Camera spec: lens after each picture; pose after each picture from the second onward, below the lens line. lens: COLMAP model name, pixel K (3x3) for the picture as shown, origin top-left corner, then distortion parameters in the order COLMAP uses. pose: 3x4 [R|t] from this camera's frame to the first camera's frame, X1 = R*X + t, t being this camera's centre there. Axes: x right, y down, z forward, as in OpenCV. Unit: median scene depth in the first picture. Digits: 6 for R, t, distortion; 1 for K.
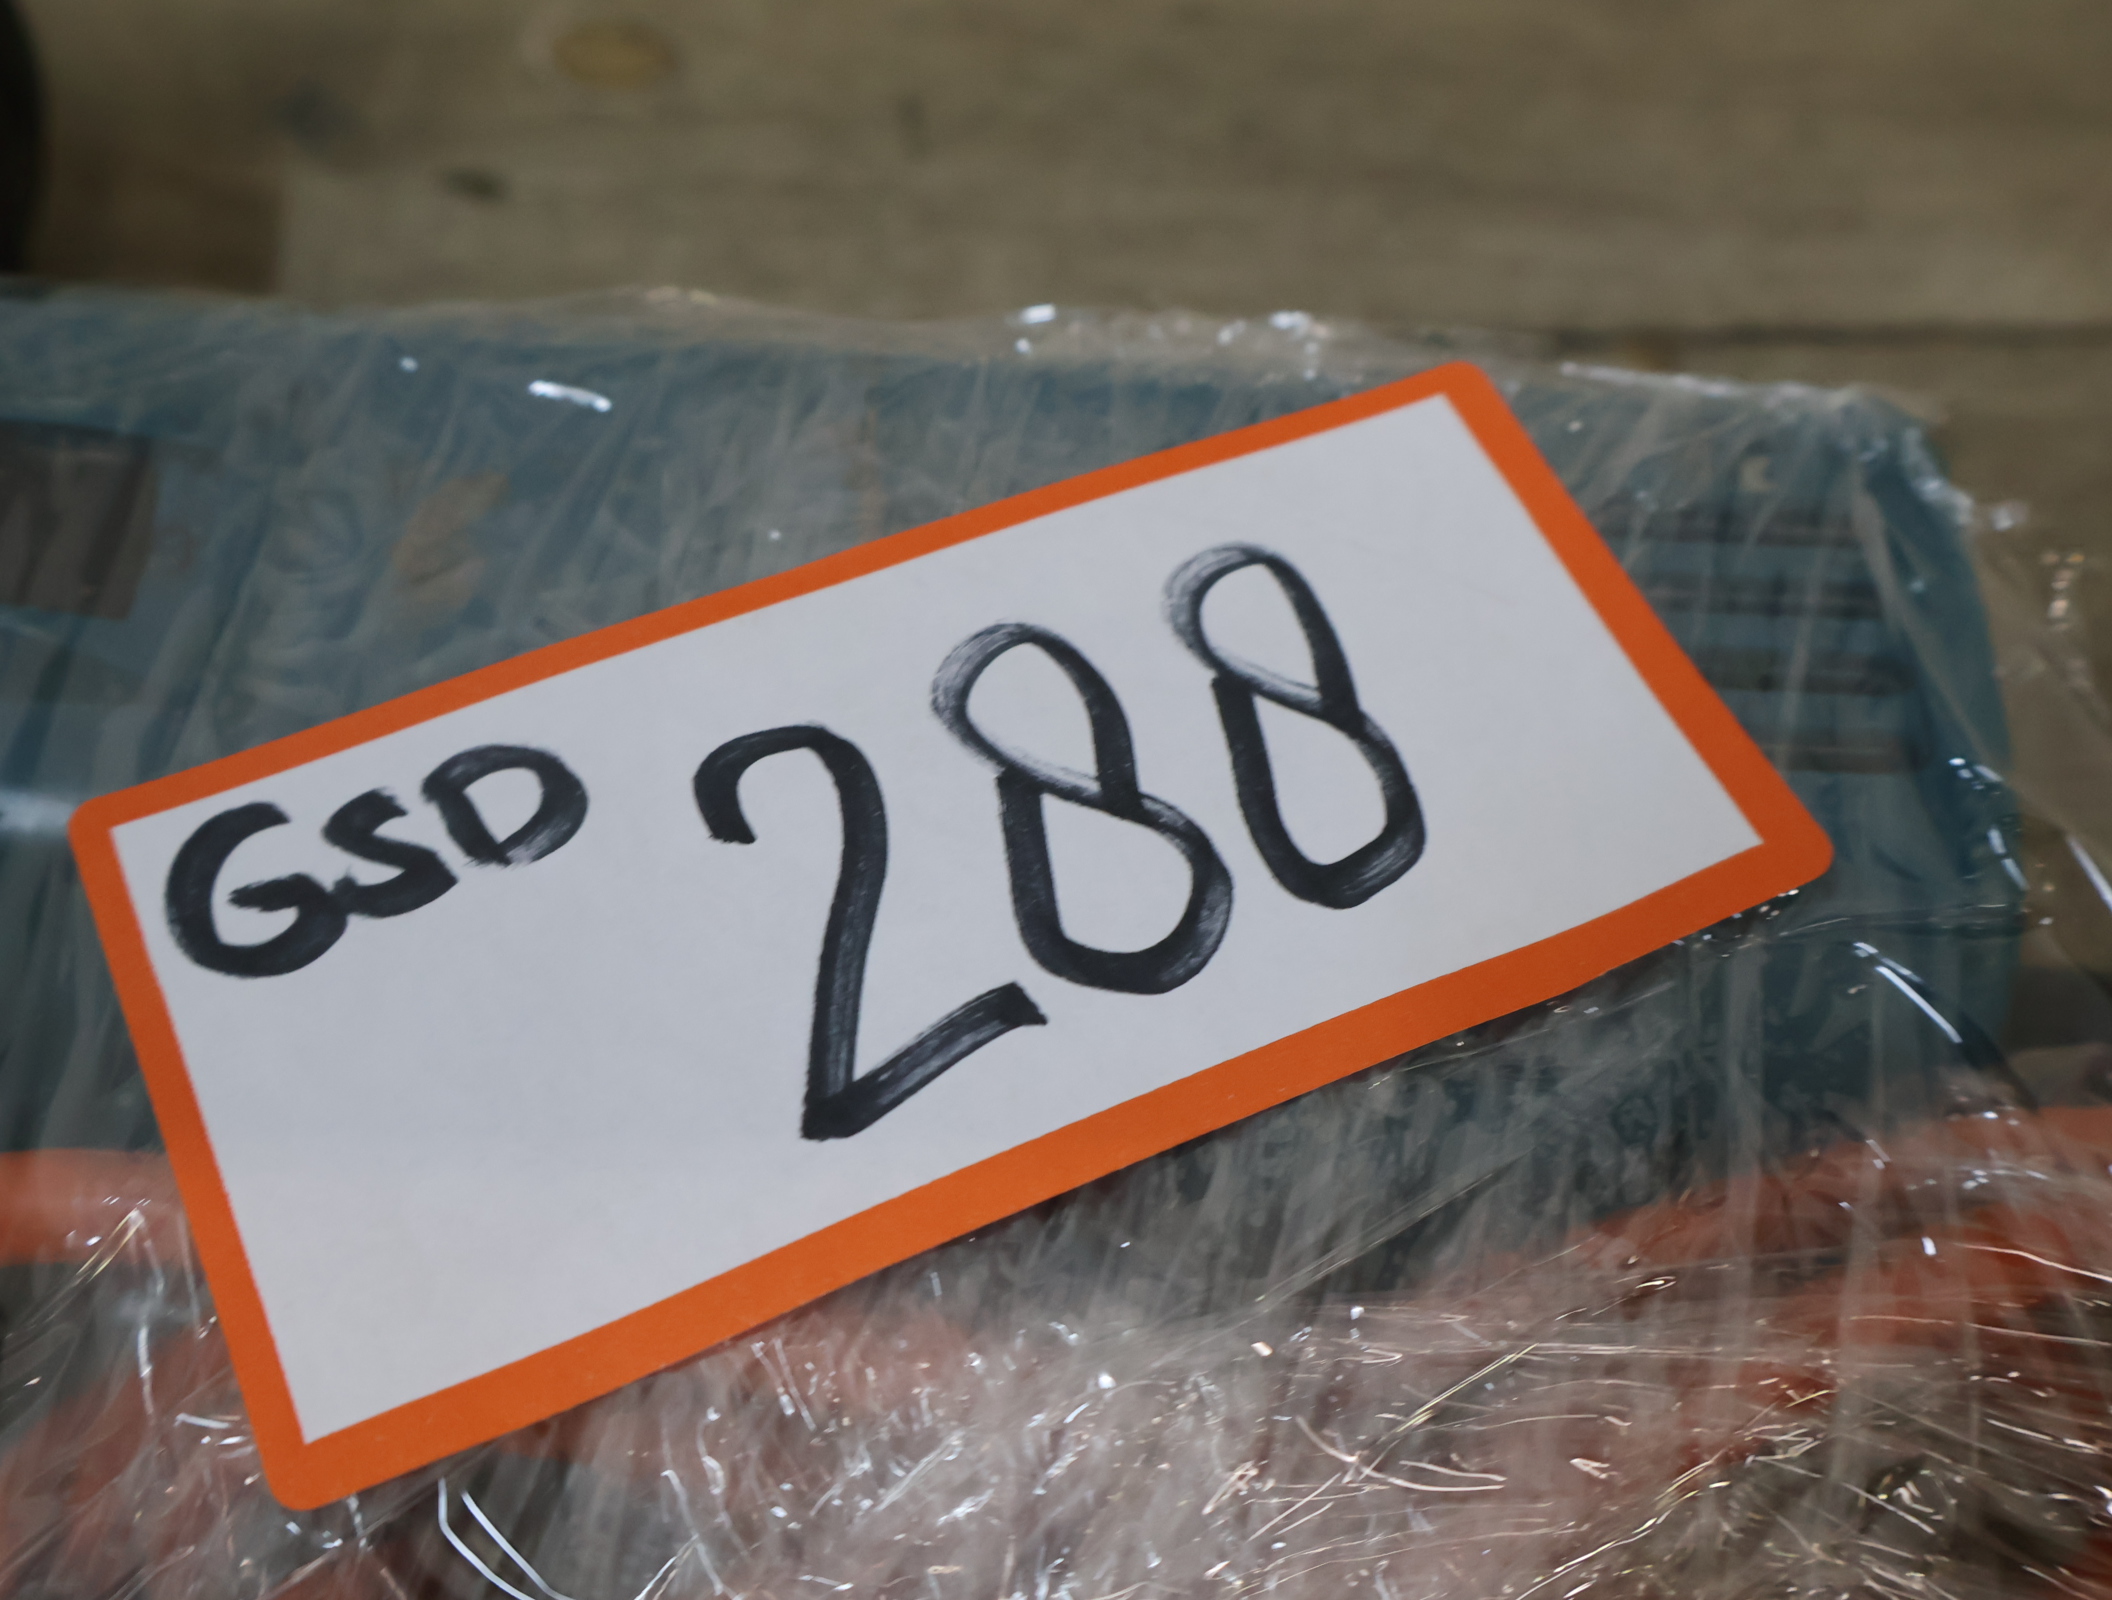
lens RADIAL K [[2434.1, 0, 1058.4], [0, 2434.1, 782.5], [0, 0, 1]] dist [-0.006832, 0.000000]
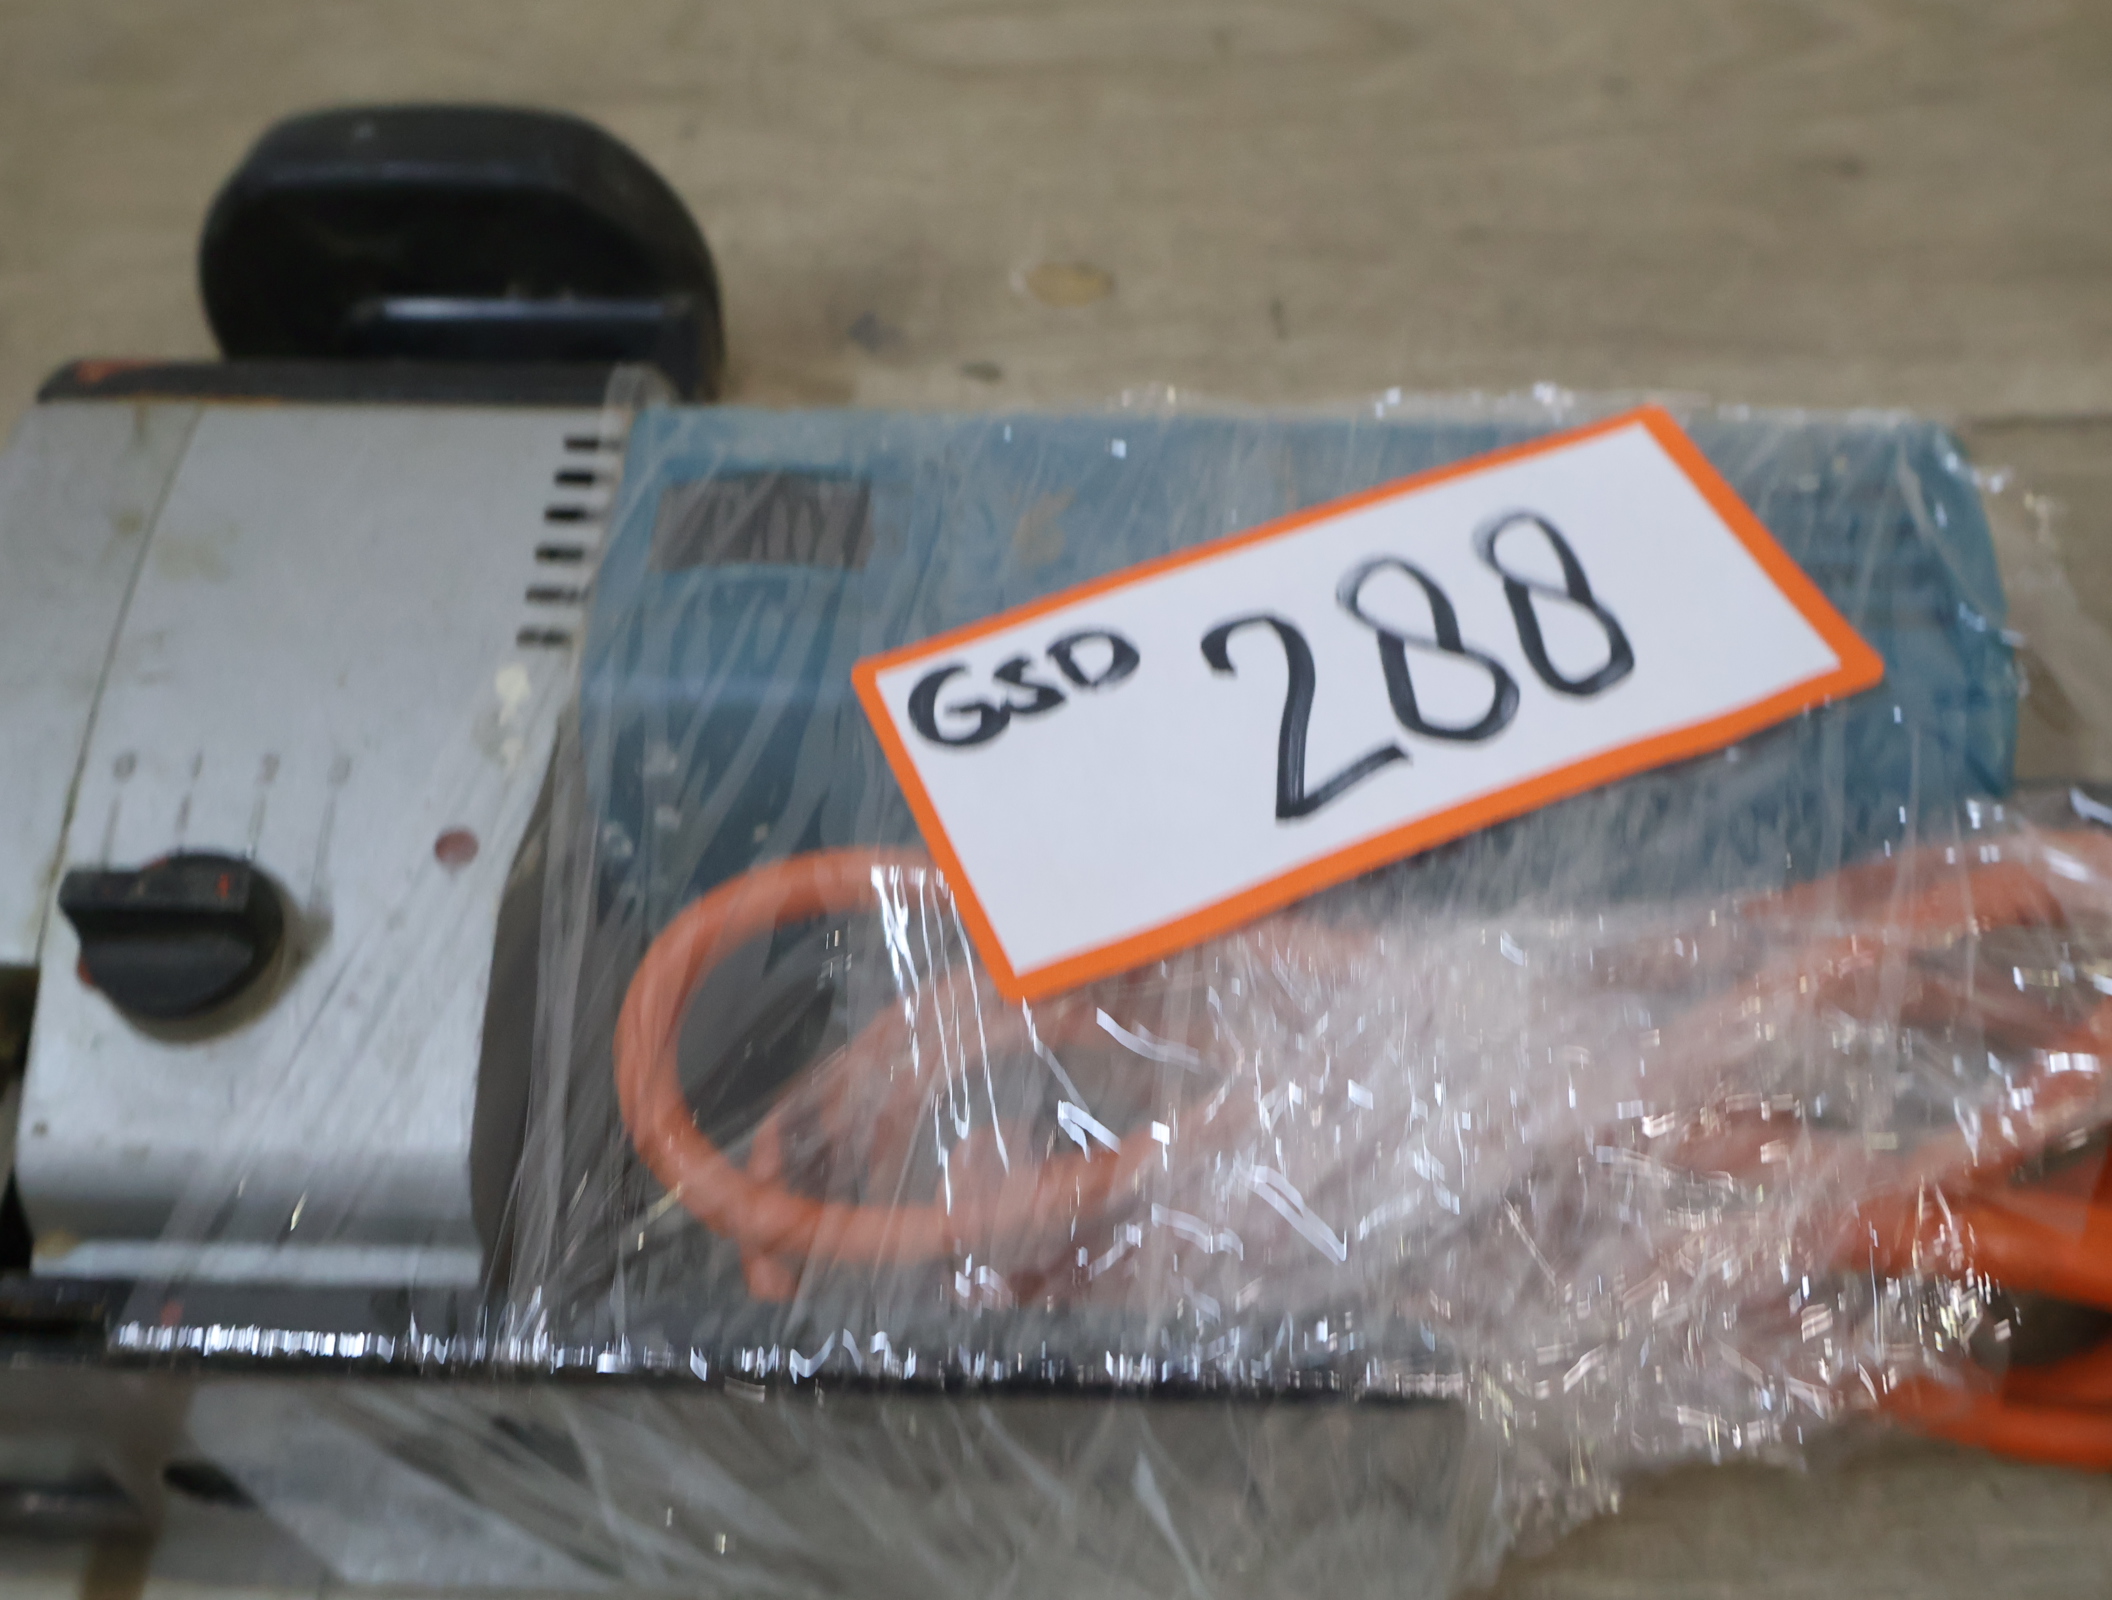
lens RADIAL K [[2434.1, 0, 1061.3], [0, 2434.1, 814.9], [0, 0, 1]] dist [-0.006832, 0.000000]
pose [[0.993018, -0.030040, -0.114073, -0.052829], [0.017426, 0.993778, -0.110005, 0.299443], [0.116668, 0.107249, 0.987363, -0.683116]]
